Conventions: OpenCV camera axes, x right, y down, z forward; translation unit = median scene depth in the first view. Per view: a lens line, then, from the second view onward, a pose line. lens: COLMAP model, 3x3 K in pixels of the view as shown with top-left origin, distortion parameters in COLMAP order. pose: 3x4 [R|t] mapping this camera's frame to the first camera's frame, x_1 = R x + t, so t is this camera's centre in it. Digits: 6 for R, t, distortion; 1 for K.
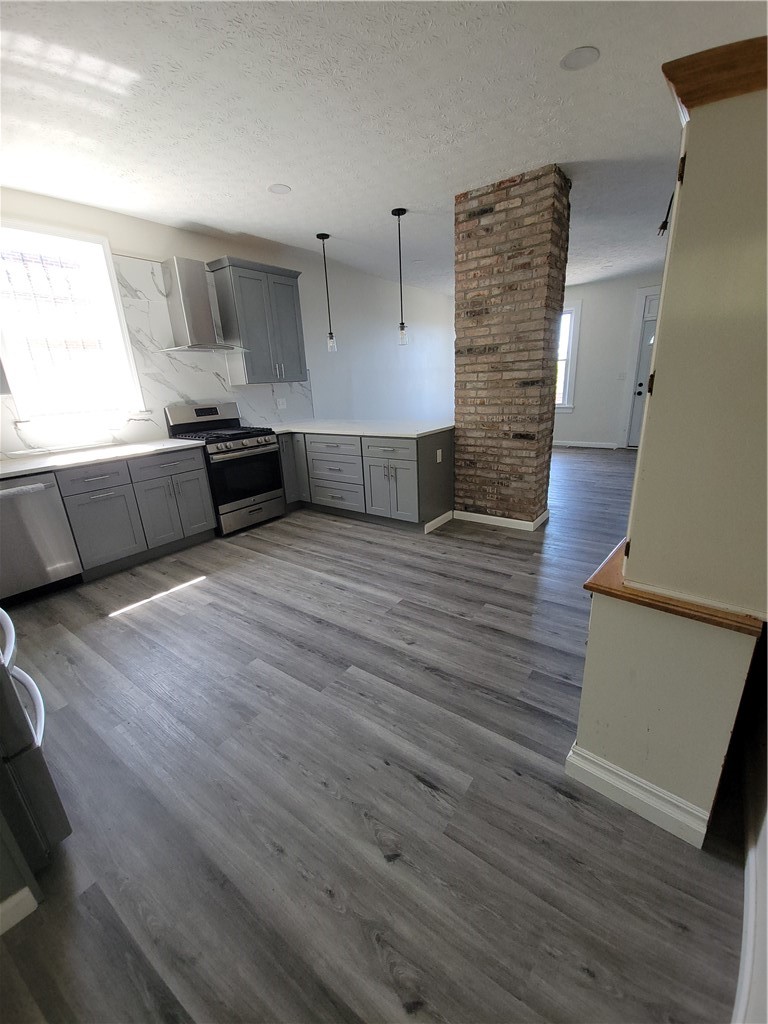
lens RADIAL K [[415.3, 0, 384.0], [0, 415.3, 512.0], [0, 0, 1]] dist [-0.001998, -0.000241]
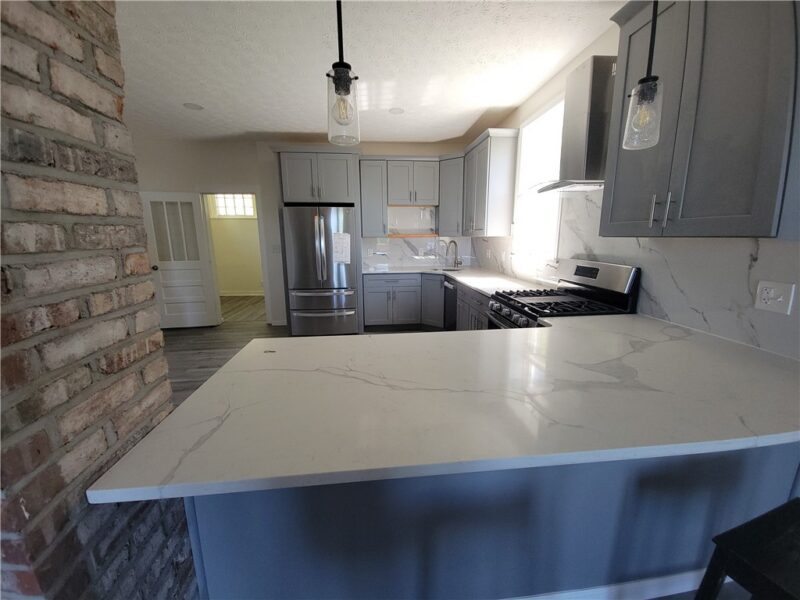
lens RADIAL K [[337.8, 0, 400.0], [0, 337.8, 300.0], [0, 0, 1]] dist [0.001926, 0.000200]
pose [[-0.734853, 0.175457, -0.655138, 0.573262], [-0.168687, 0.888321, 0.427119, -1.106014], [0.656914, 0.424383, -0.623188, 3.296932]]
